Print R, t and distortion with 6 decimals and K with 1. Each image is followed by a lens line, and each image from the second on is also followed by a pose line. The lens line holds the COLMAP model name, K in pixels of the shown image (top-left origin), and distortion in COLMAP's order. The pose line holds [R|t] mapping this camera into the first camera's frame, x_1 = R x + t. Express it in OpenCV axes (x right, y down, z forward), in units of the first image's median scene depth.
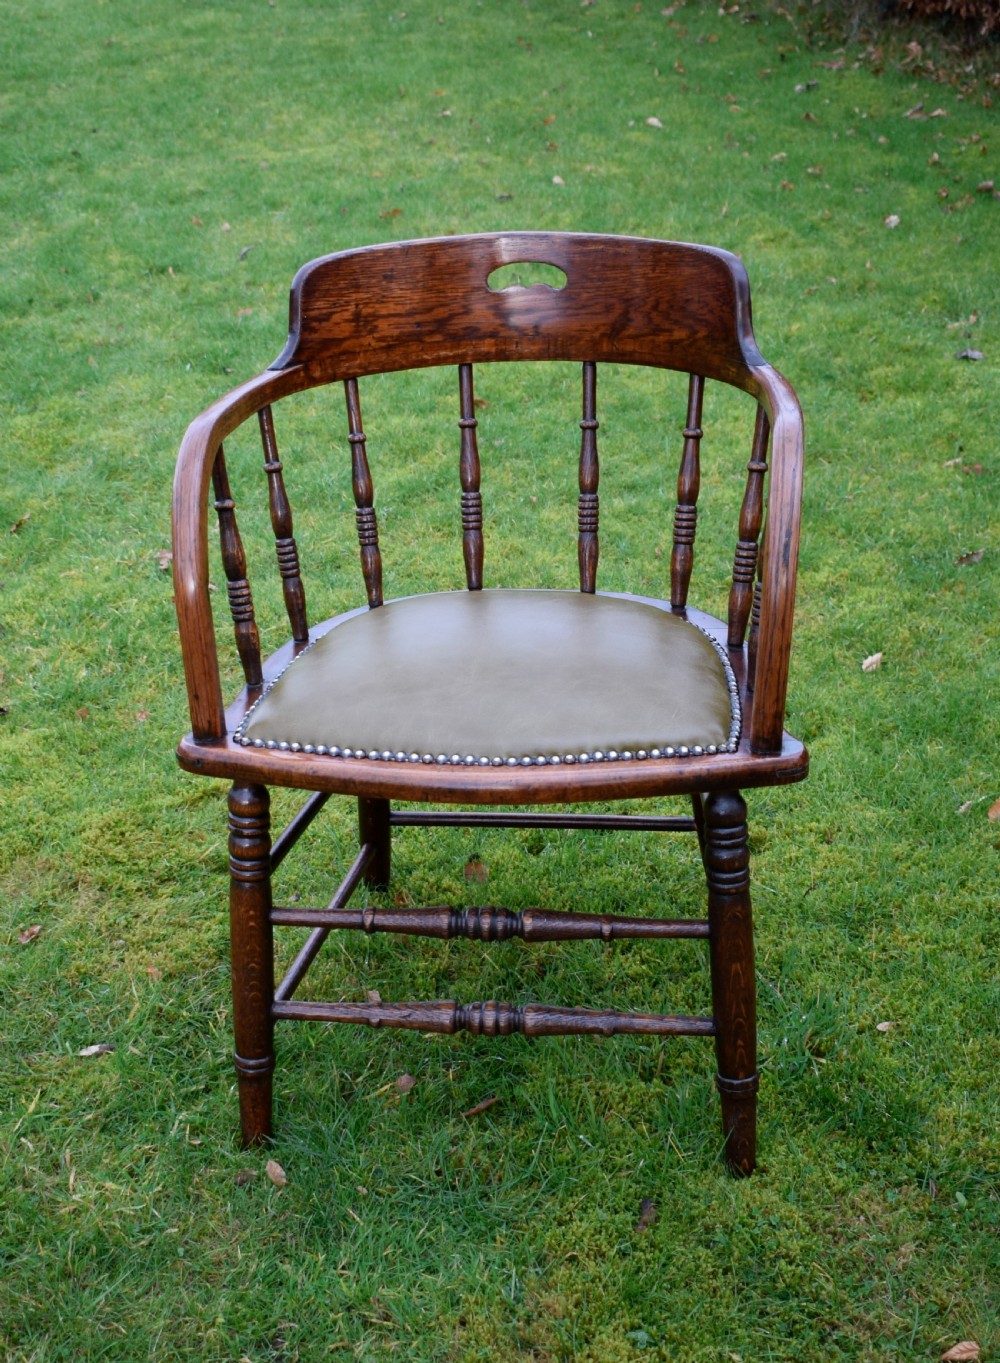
lens RADIAL K [[1992.1, 0, 441.3], [0, 1992.1, 712.2], [0, 0, 1]] dist [-0.026075, 0.000000]
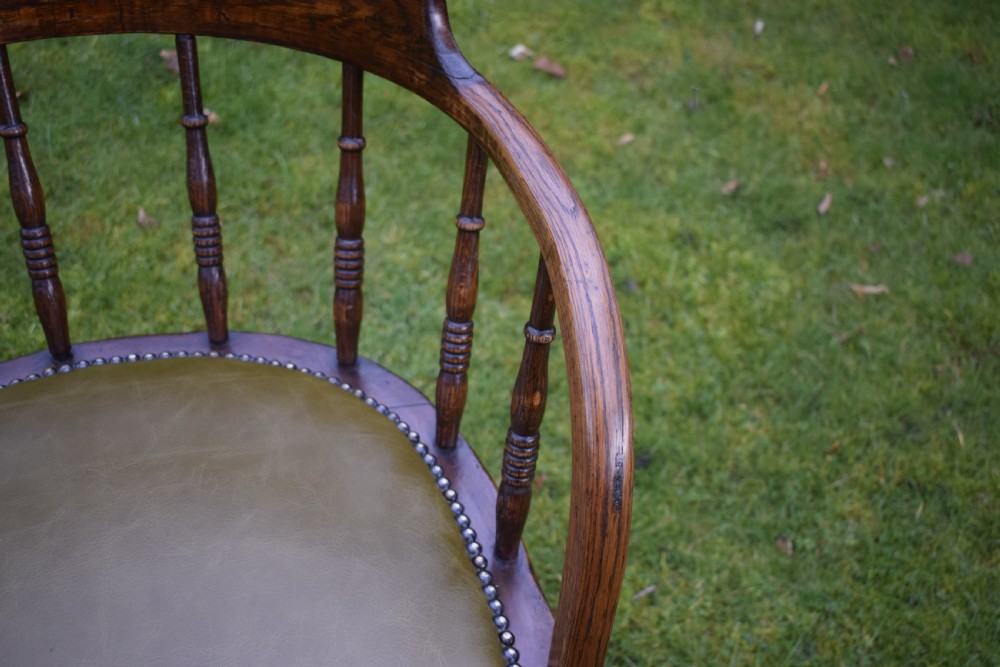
lens RADIAL K [[1215.3, 0, 494.1], [0, 1215.3, 334.1], [0, 0, 1]] dist [-0.010301, 0.000000]
pose [[0.925362, -0.158273, 0.344464, 0.012360], [0.053616, 0.954180, 0.294391, -0.202452], [-0.375275, -0.253949, 0.891447, 0.578486]]
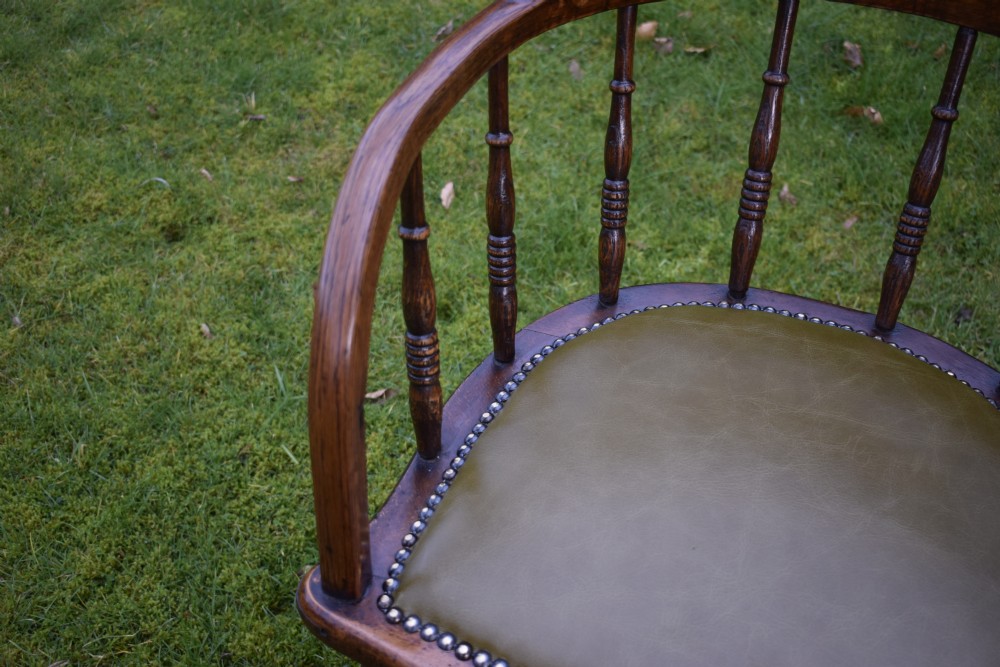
lens RADIAL K [[1217.2, 0, 503.8], [0, 1217.2, 330.4], [0, 0, 1]] dist [-0.023199, 0.000000]
pose [[0.985488, 0.165287, -0.038642, -0.054927], [-0.145625, 0.940226, 0.307846, -0.190425], [0.087215, -0.297752, 0.950651, 0.571649]]
